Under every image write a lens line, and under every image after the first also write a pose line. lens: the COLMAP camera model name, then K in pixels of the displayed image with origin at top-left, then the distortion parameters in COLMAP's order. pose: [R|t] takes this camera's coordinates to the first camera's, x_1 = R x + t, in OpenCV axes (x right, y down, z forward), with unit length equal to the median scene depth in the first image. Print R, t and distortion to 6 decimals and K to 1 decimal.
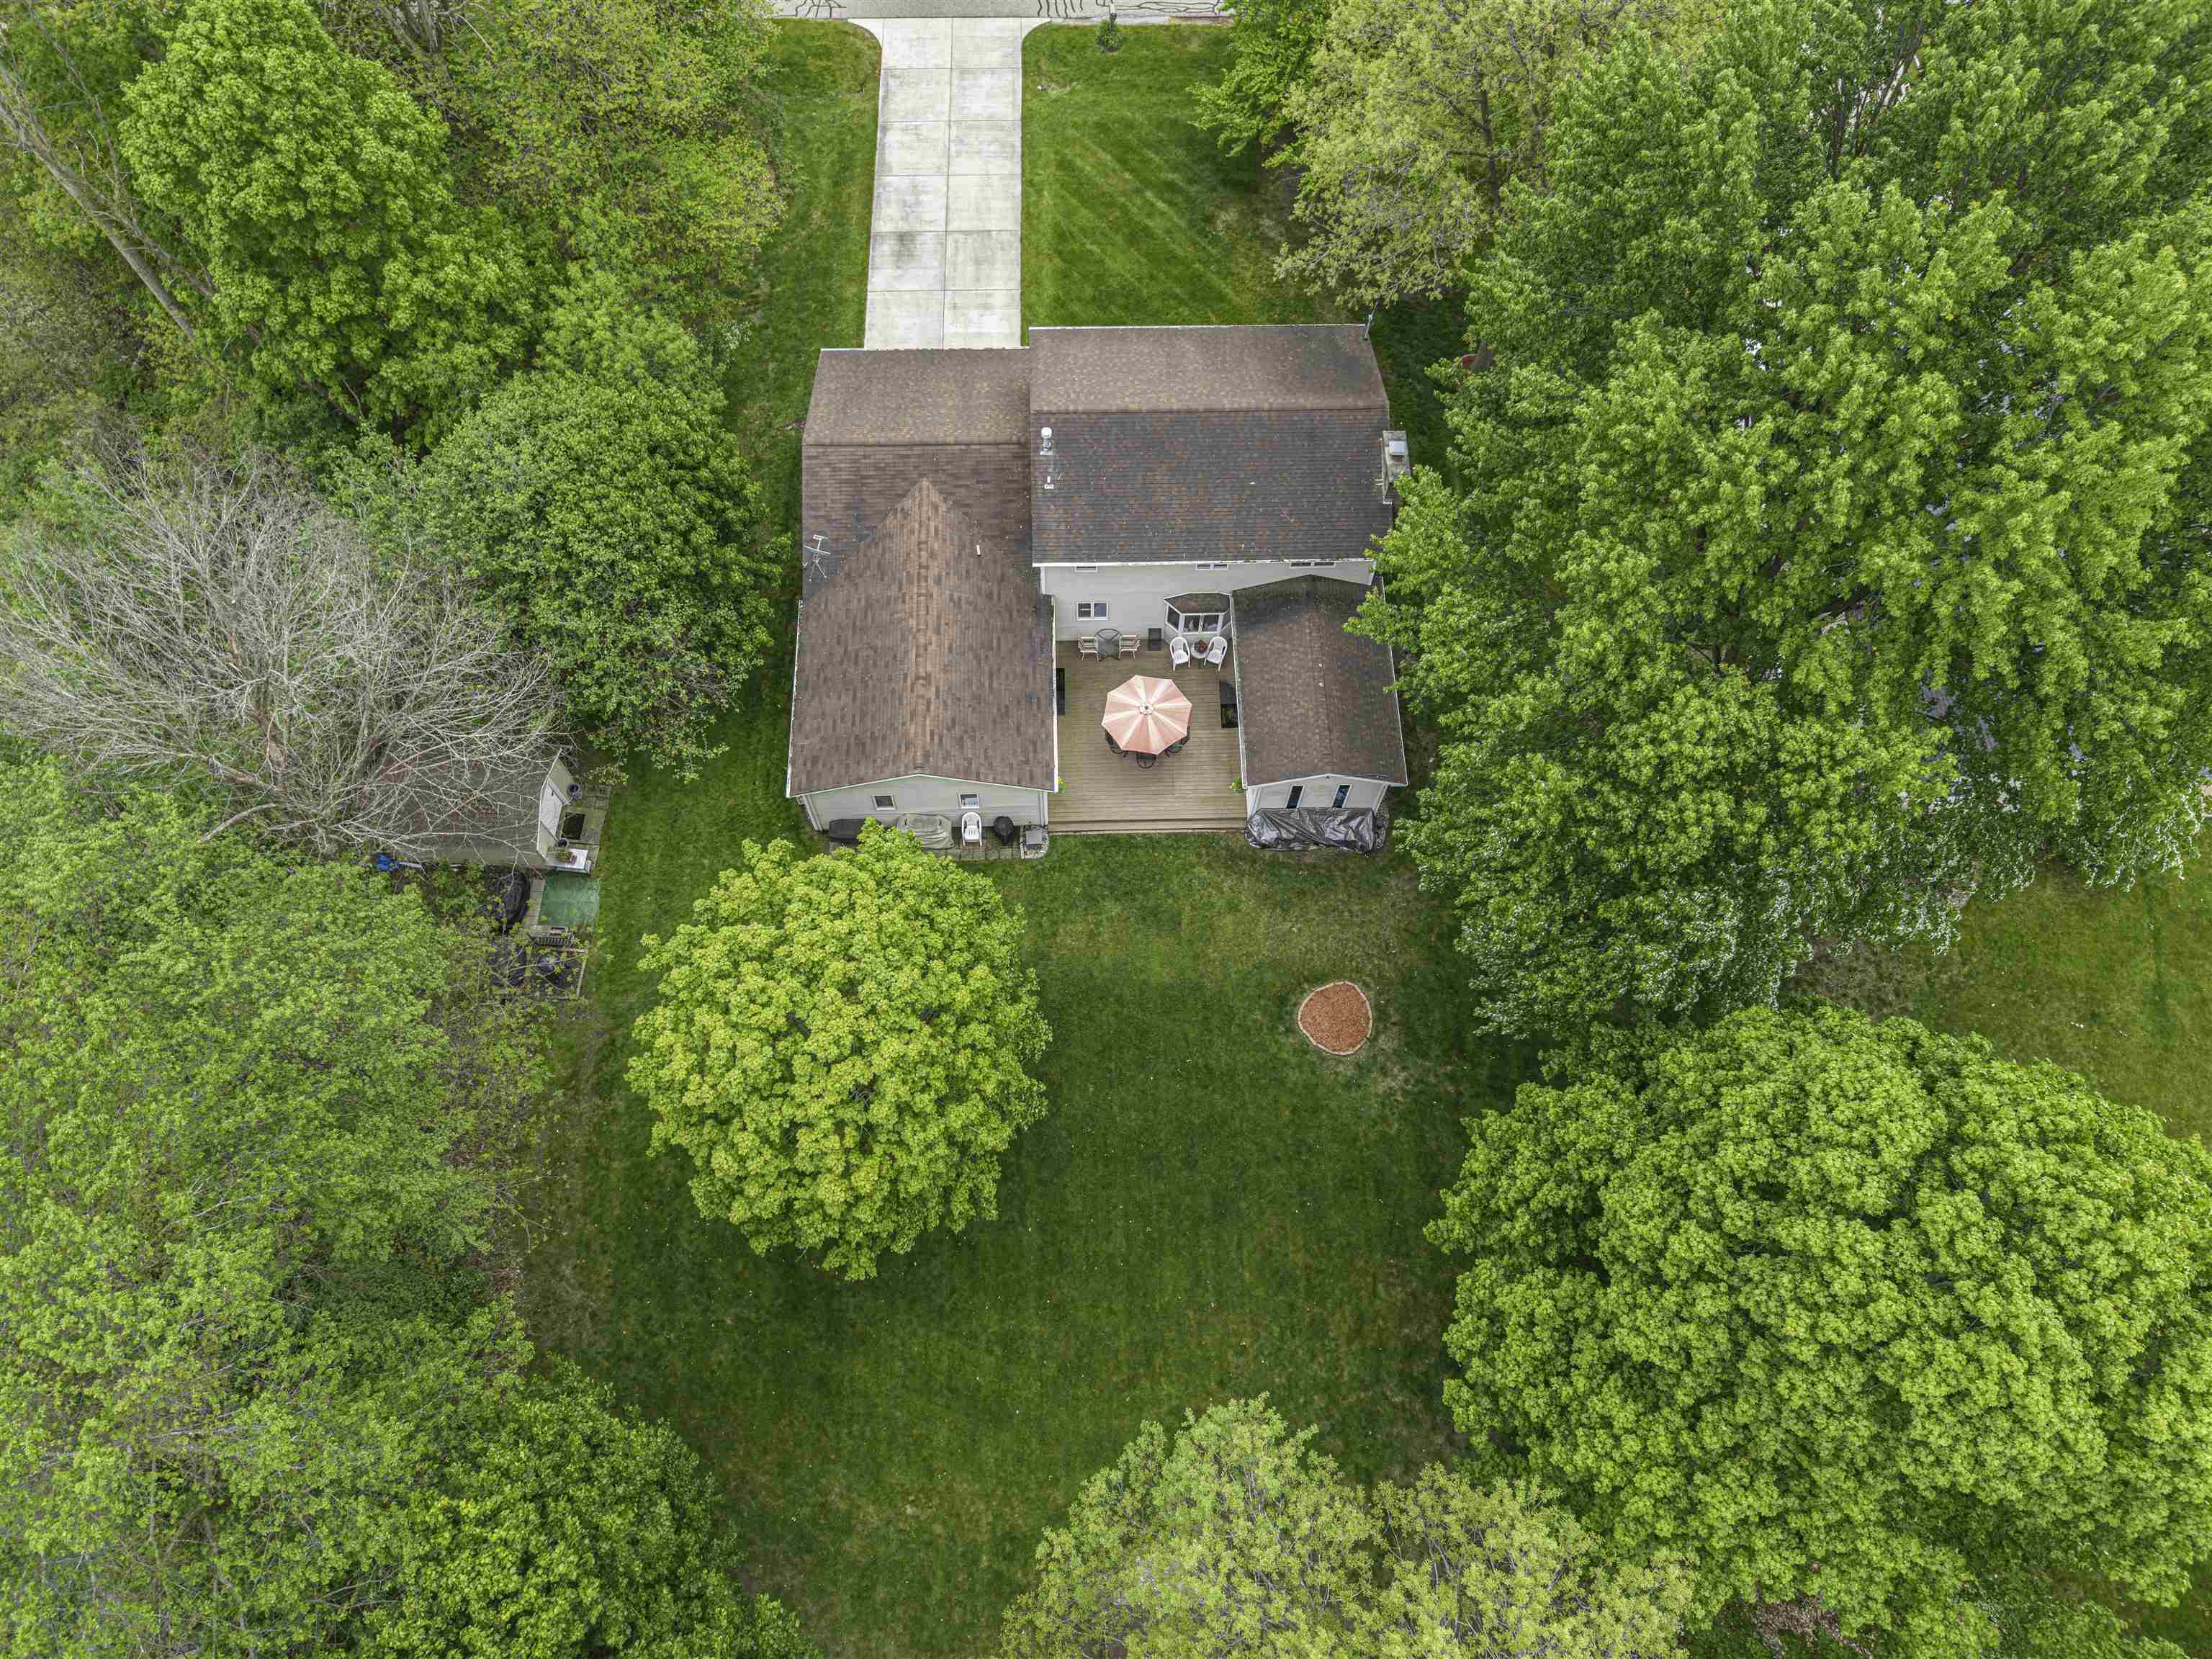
lens RADIAL K [[1493.2, 0, 1099.8], [0, 1493.2, 856.7], [0, 0, 1]] dist [0.024755, -0.027565]
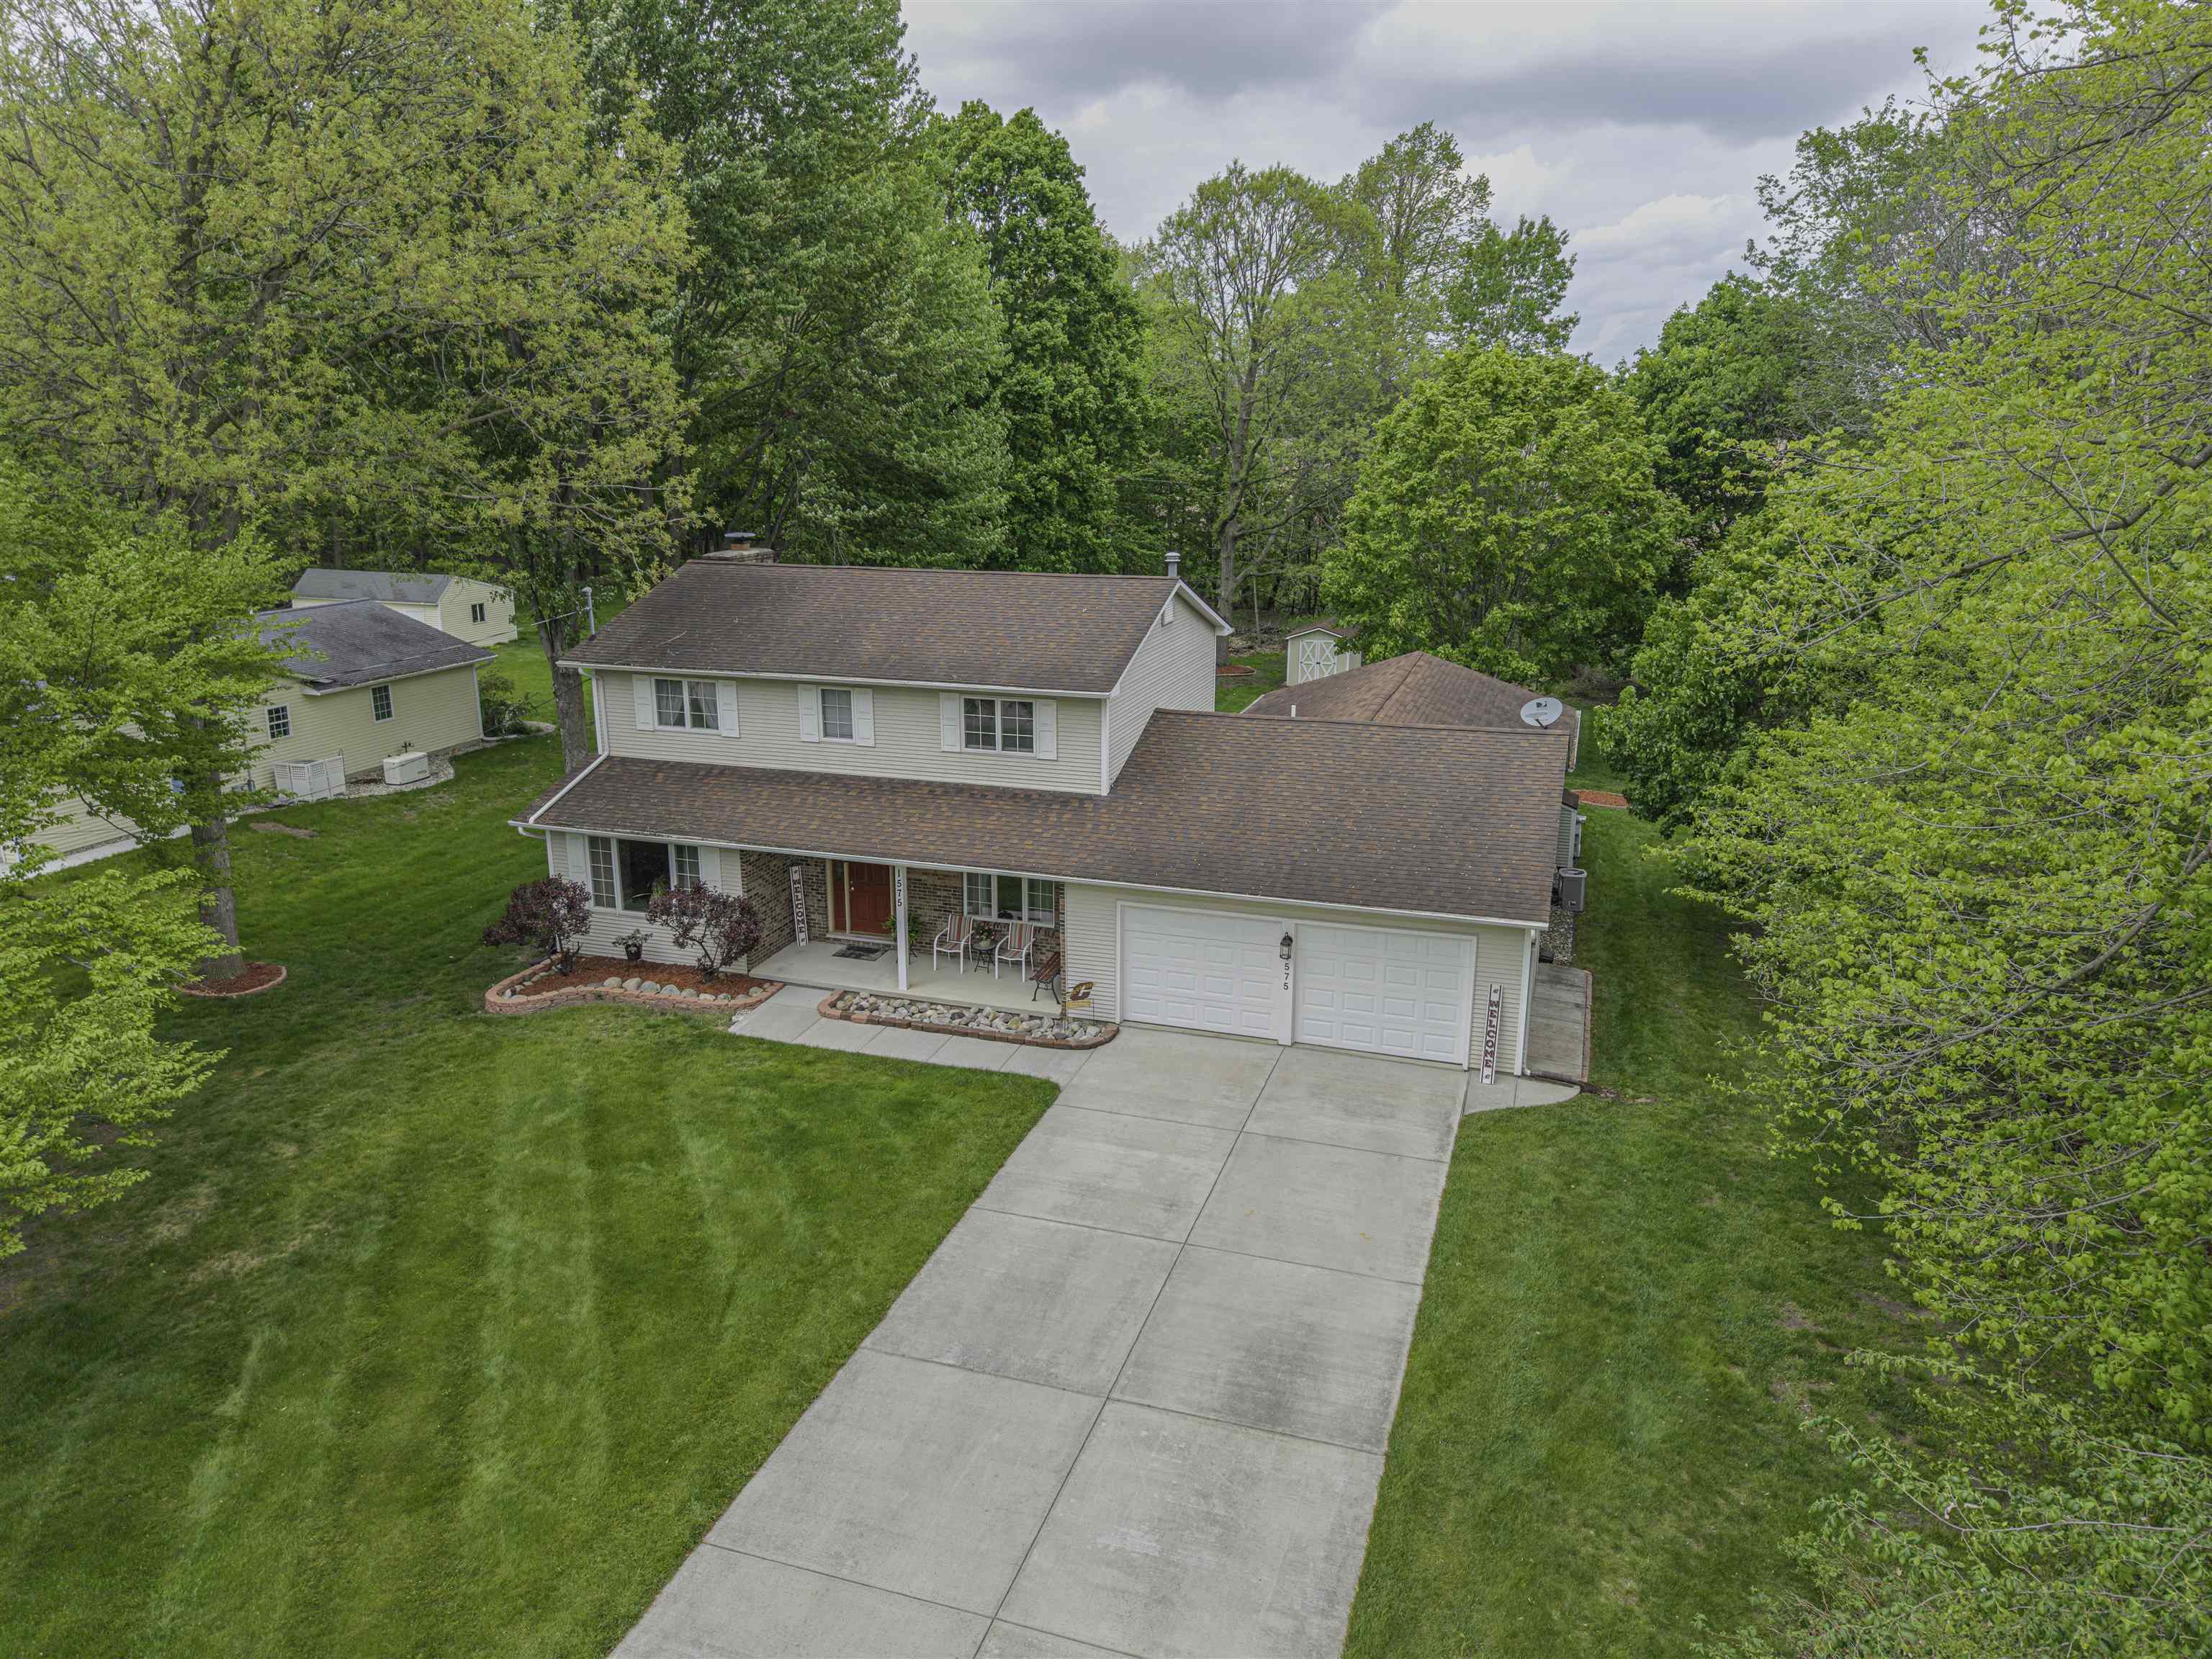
lens RADIAL K [[1493.2, 0, 1103.5], [0, 1493.2, 835.9], [0, 0, 1]] dist [0.024755, -0.027565]
pose [[-0.940152, -0.081700, 0.330817, -0.233143], [0.313652, 0.171958, 0.933838, -0.878563], [-0.133182, 0.981710, -0.136042, 1.194888]]
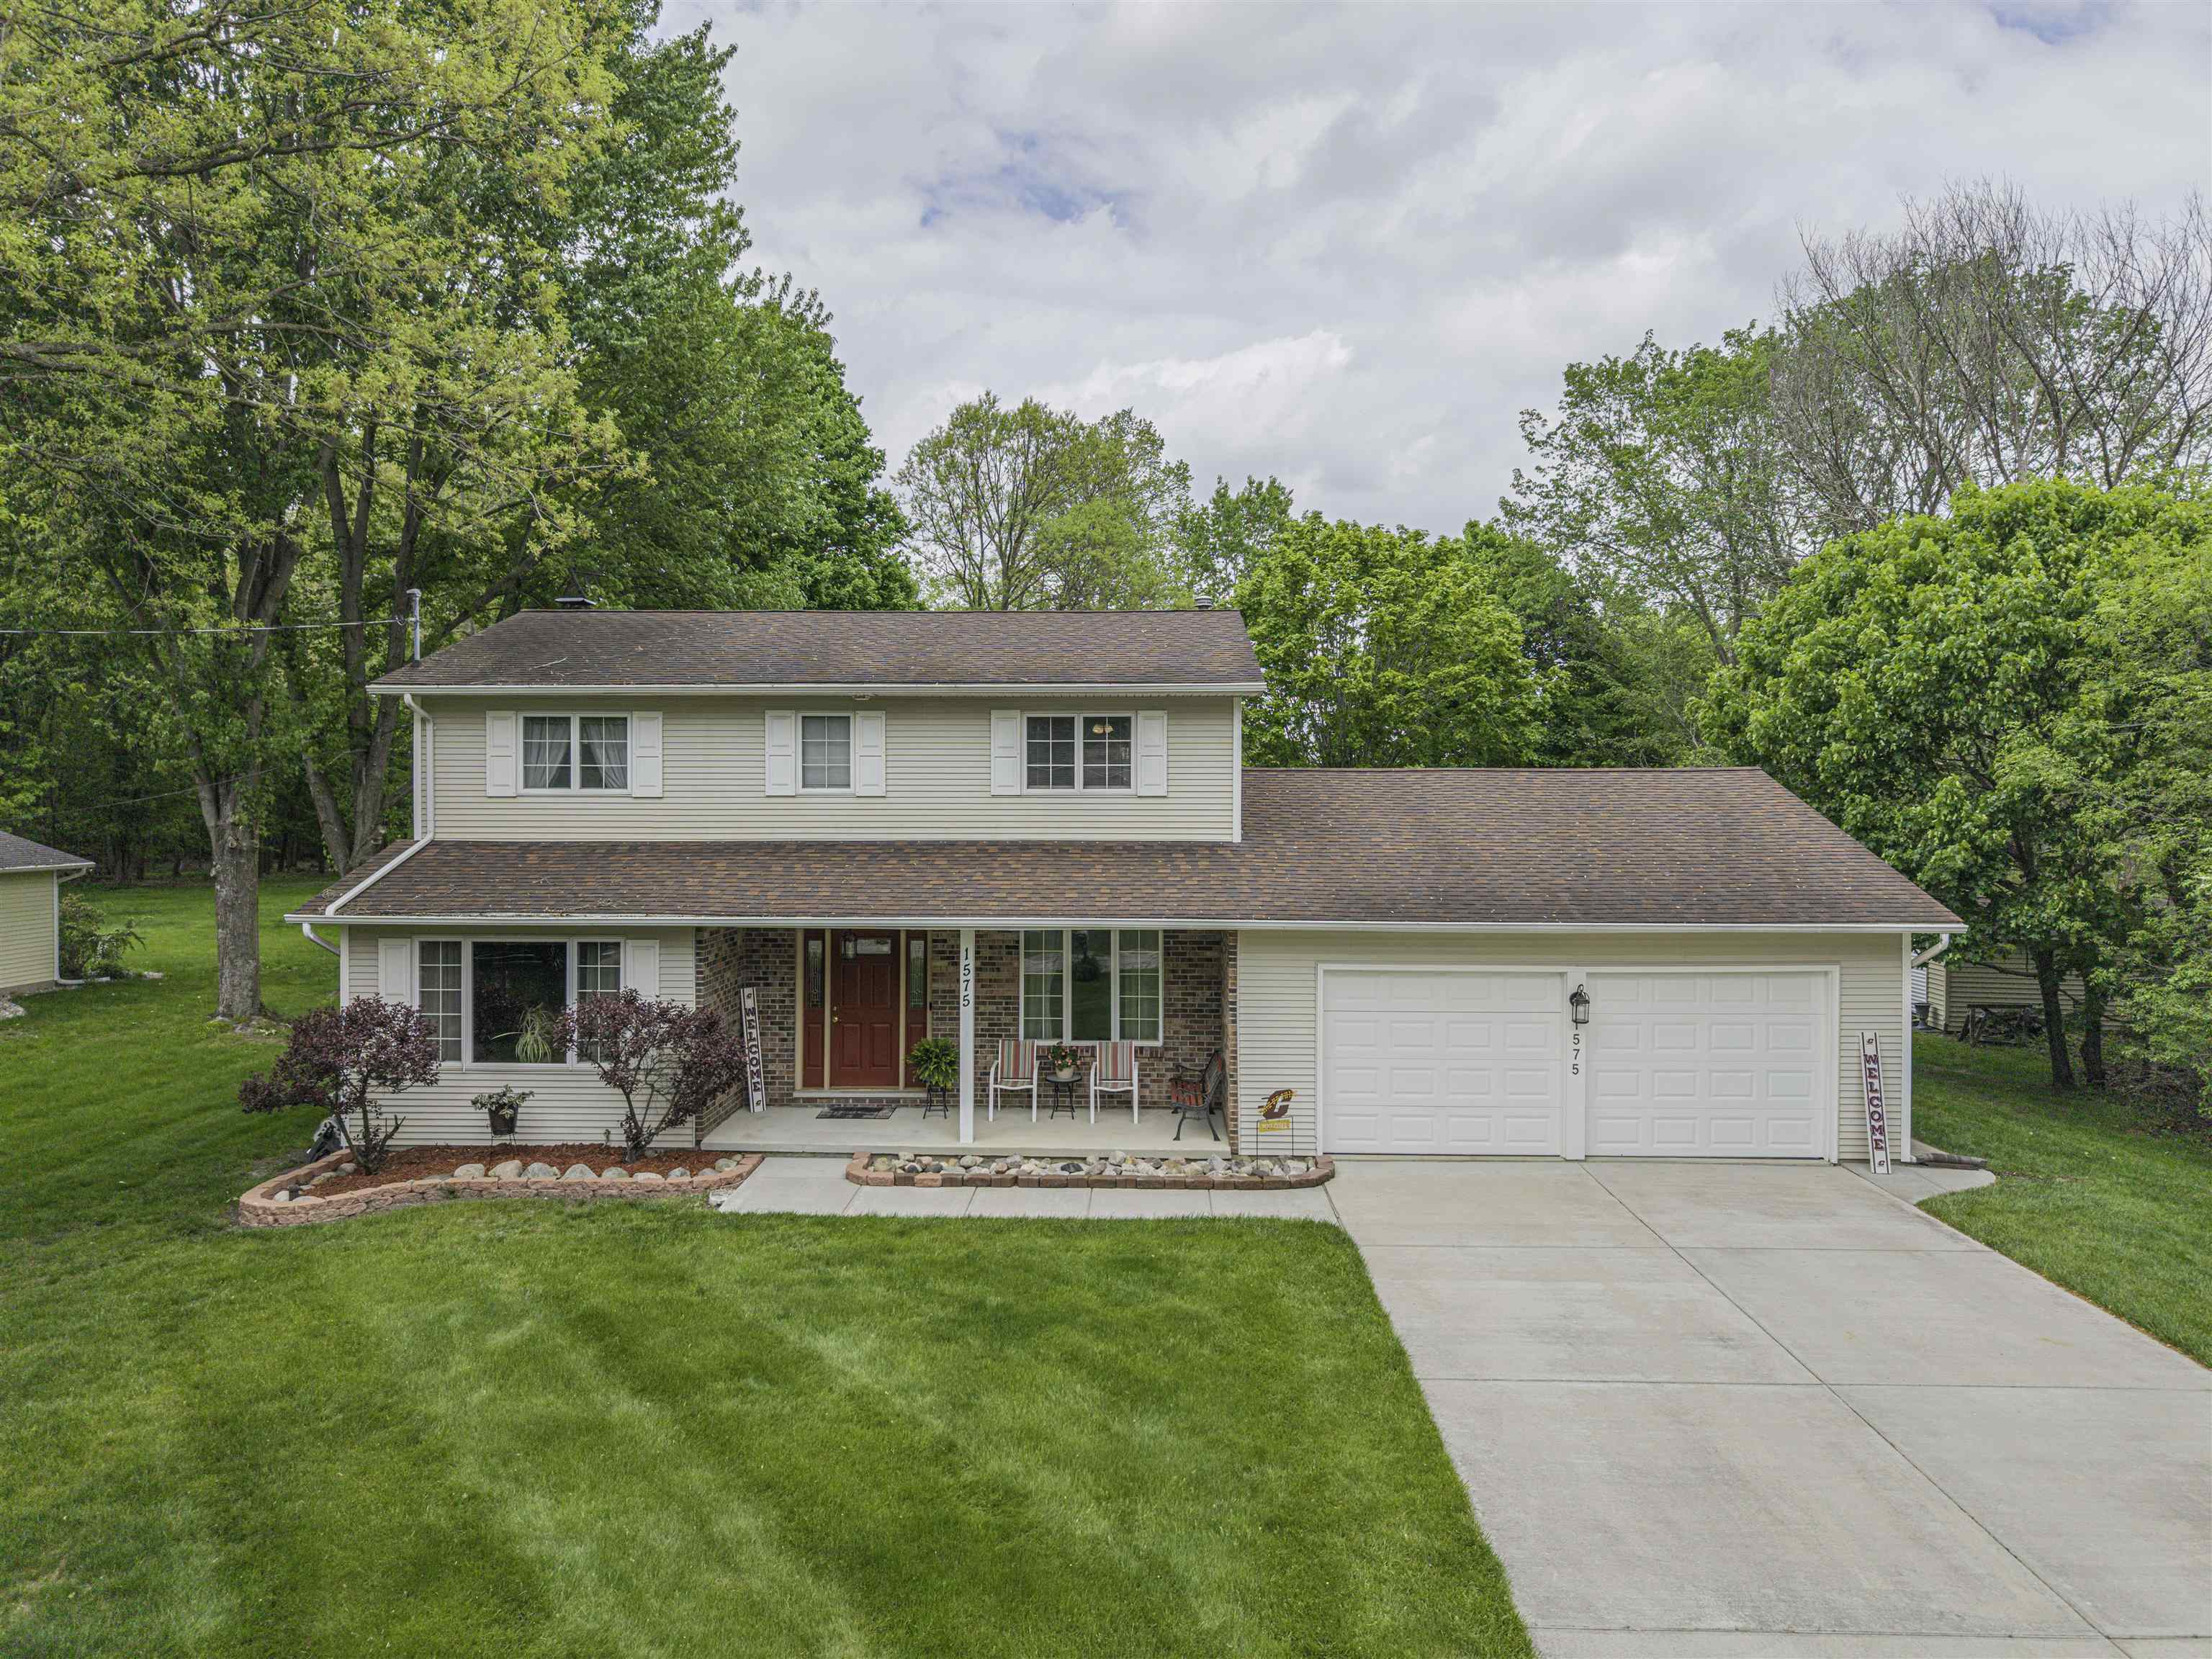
lens RADIAL K [[1493.2, 0, 1099.7], [0, 1493.2, 818.5], [0, 0, 1]] dist [0.024755, -0.027565]
pose [[-0.998327, 0.006908, 0.057398, -0.030366], [0.055239, 0.406877, 0.911811, -0.725616], [-0.017055, 0.913457, -0.406578, 1.261853]]
